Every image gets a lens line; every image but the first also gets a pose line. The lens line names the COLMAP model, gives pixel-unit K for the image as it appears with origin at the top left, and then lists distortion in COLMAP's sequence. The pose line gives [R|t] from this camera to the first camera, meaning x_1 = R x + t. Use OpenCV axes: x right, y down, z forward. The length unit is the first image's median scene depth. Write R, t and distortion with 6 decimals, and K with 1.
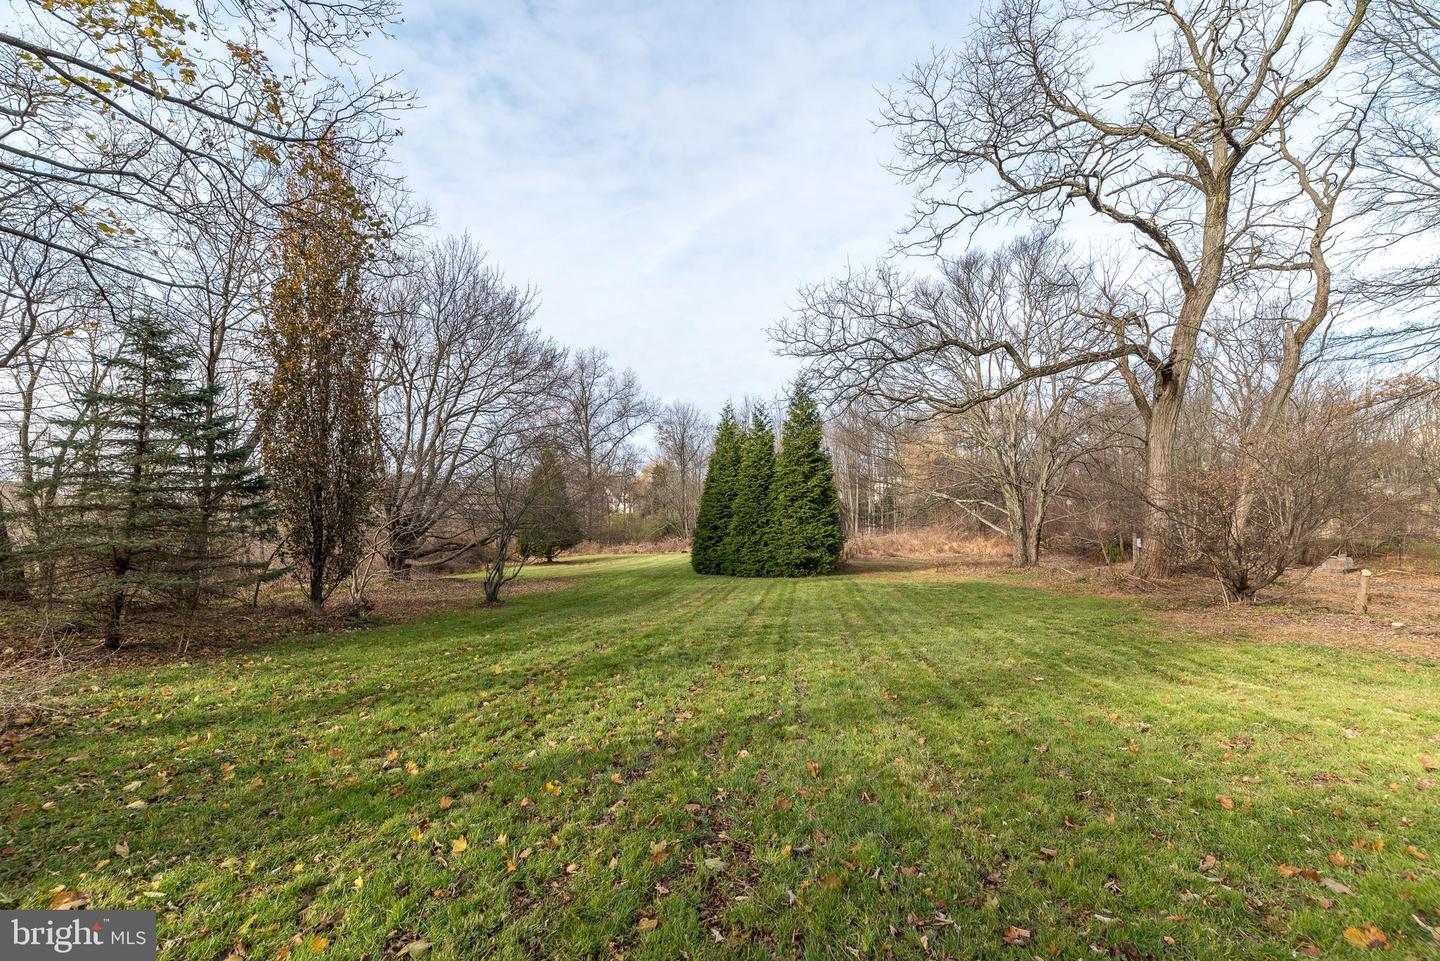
lens RADIAL K [[620.8, 0, 718.4], [0, 620.8, 486.5], [0, 0, 1]] dist [0.002190, 0.000380]
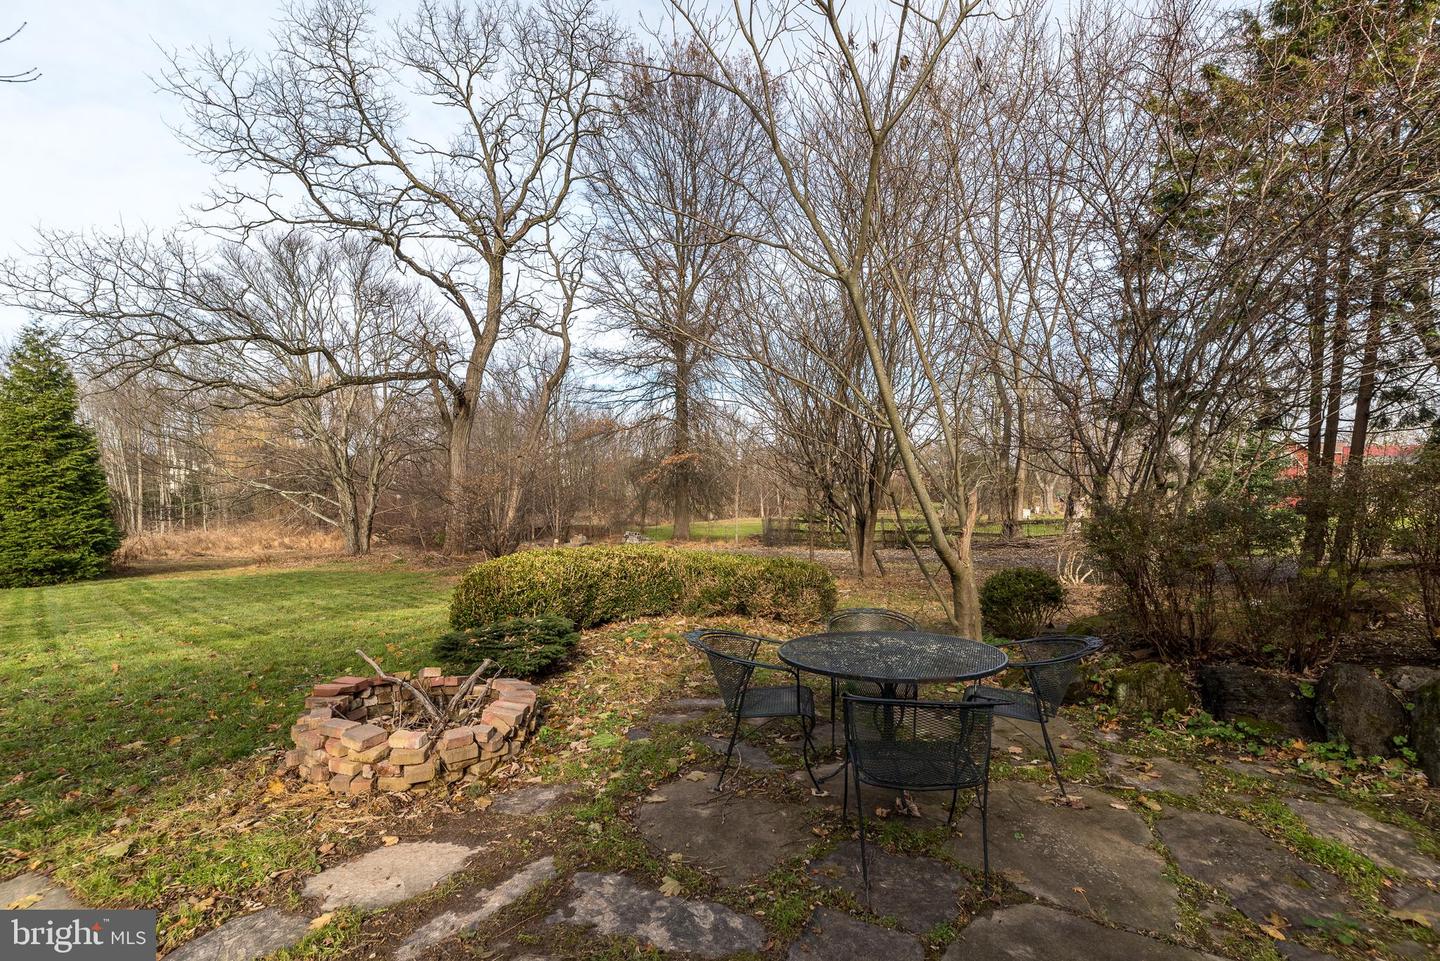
lens RADIAL K [[646.1, 0, 749.1], [0, 646.1, 538.0], [0, 0, 1]] dist [0.017808, -0.000242]
pose [[0.566626, -0.035427, 0.823213, -0.044999], [-0.038644, 0.996833, 0.069498, -0.004892], [-0.823068, -0.071192, 0.563463, -0.186134]]
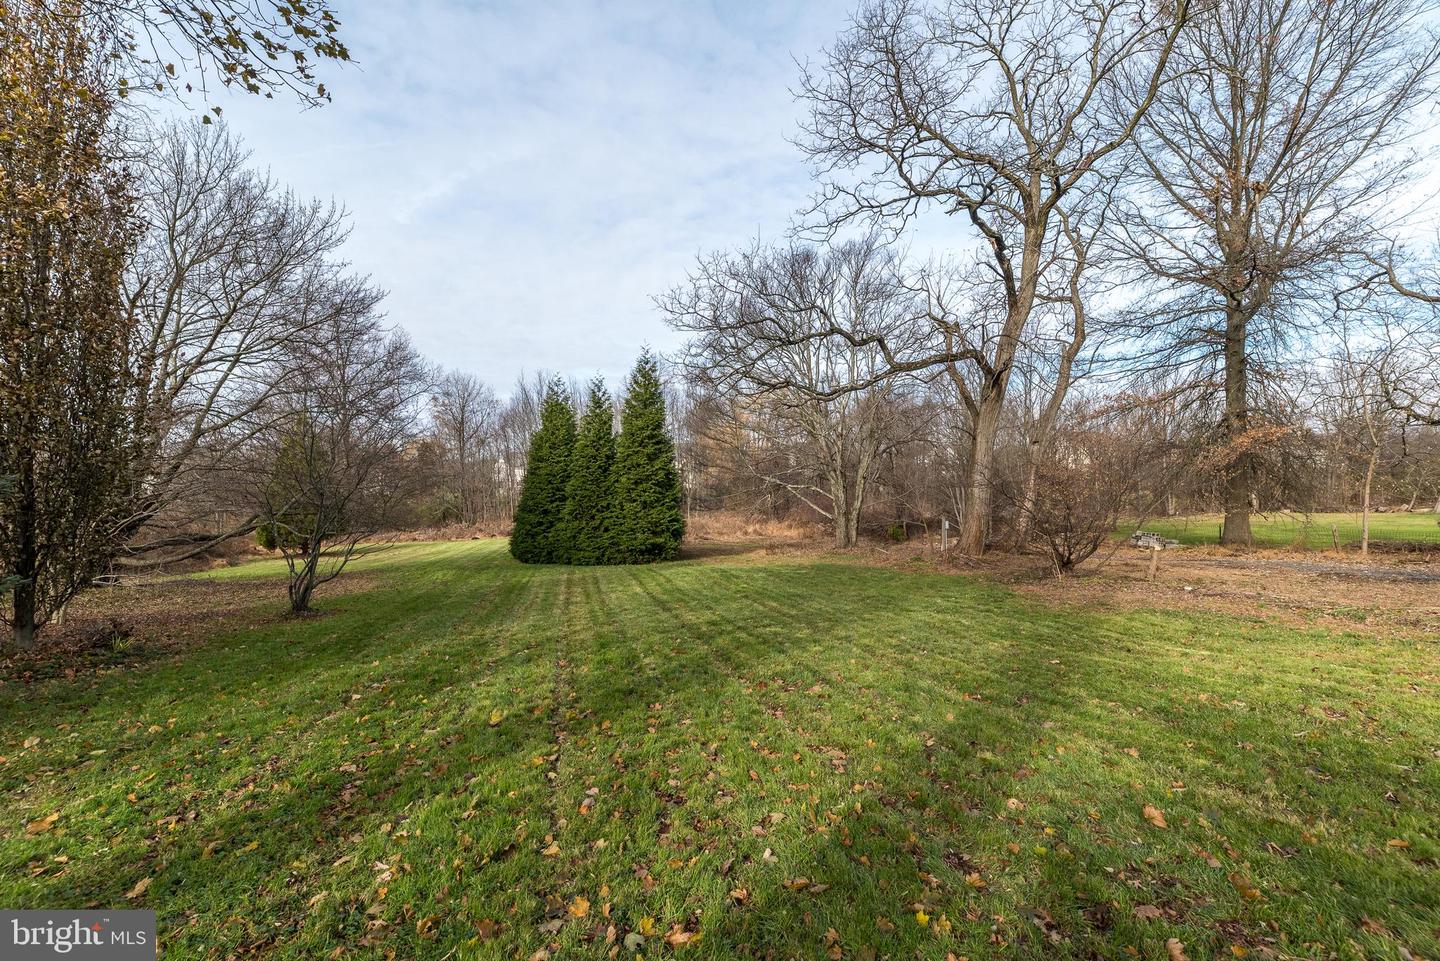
lens RADIAL K [[620.8, 0, 718.4], [0, 620.8, 486.5], [0, 0, 1]] dist [0.002190, 0.000380]
pose [[0.932609, 0.012292, 0.360680, -0.107615], [-0.022030, 0.999495, 0.022900, 0.002673], [-0.360216, -0.029303, 0.932408, 0.071746]]
